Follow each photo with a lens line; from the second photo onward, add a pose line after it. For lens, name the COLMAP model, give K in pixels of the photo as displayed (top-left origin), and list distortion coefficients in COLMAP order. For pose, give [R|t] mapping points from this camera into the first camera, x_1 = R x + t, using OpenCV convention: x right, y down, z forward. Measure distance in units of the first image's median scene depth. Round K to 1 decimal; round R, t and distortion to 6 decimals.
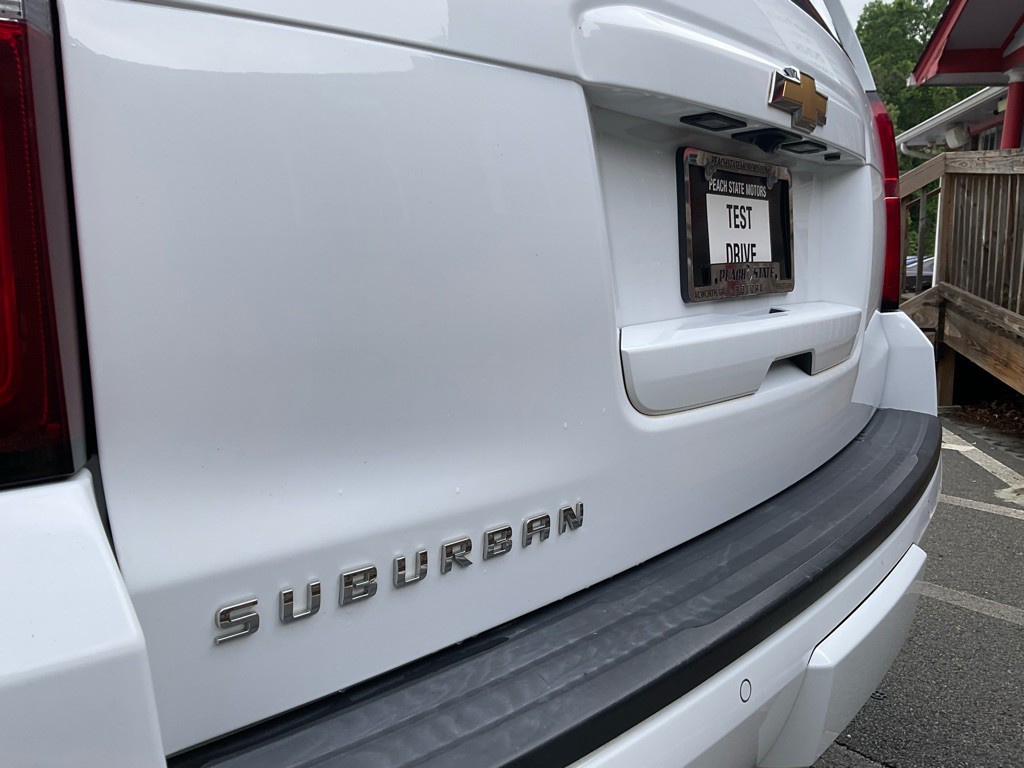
lens RADIAL K [[853.7, 0, 501.7], [0, 853.7, 388.1], [0, 0, 1]] dist [-0.002384, -0.007392]
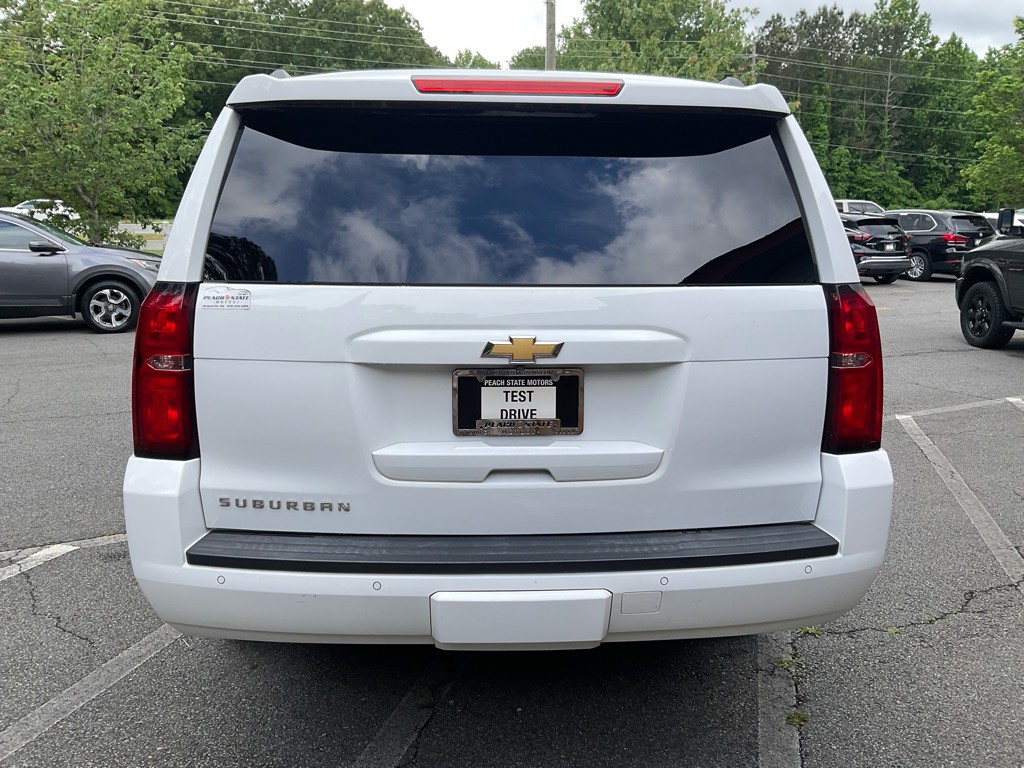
lens RADIAL K [[853.8, 0, 516.0], [0, 853.8, 387.3], [0, 0, 1]] dist [0.008621, -0.027069]
pose [[0.659401, 0.173212, -0.731566, 1.847812], [-0.124268, 0.984823, 0.121166, -0.492521], [0.741450, 0.011013, 0.670918, -0.374446]]
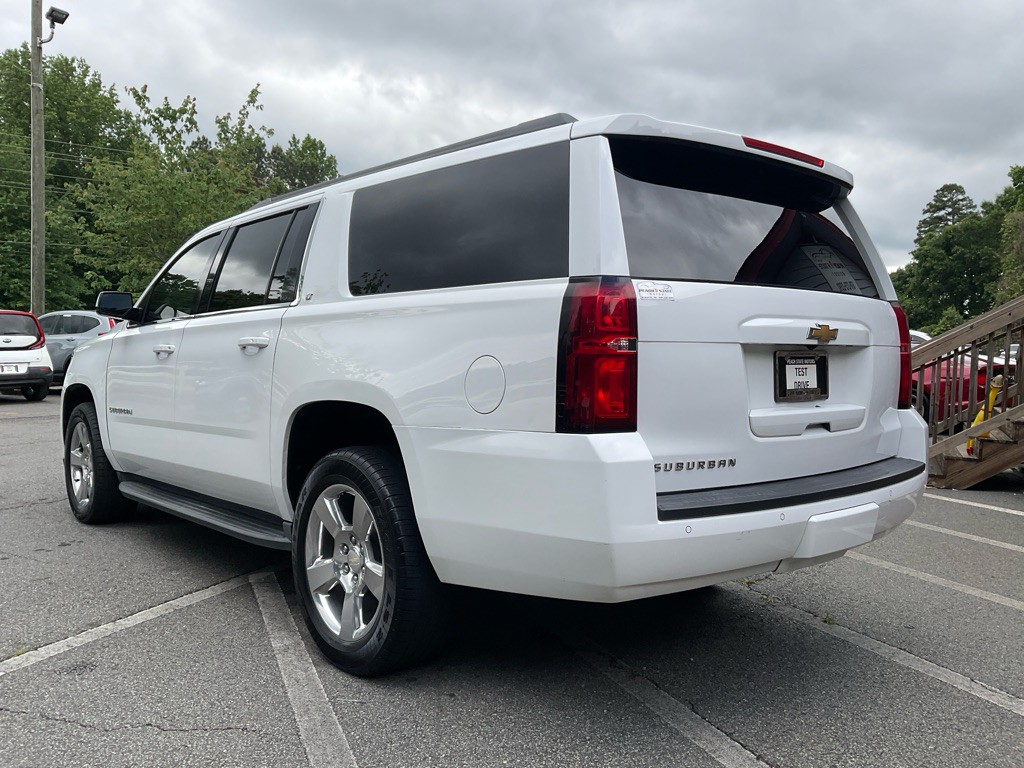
lens RADIAL K [[853.8, 0, 512.7], [0, 853.8, 388.0], [0, 0, 1]] dist [0.008621, -0.027069]
pose [[0.980599, 0.050159, -0.189497, -0.114330], [-0.065565, 0.994956, -0.075921, 0.127814], [0.184733, 0.086873, 0.978942, -1.966847]]
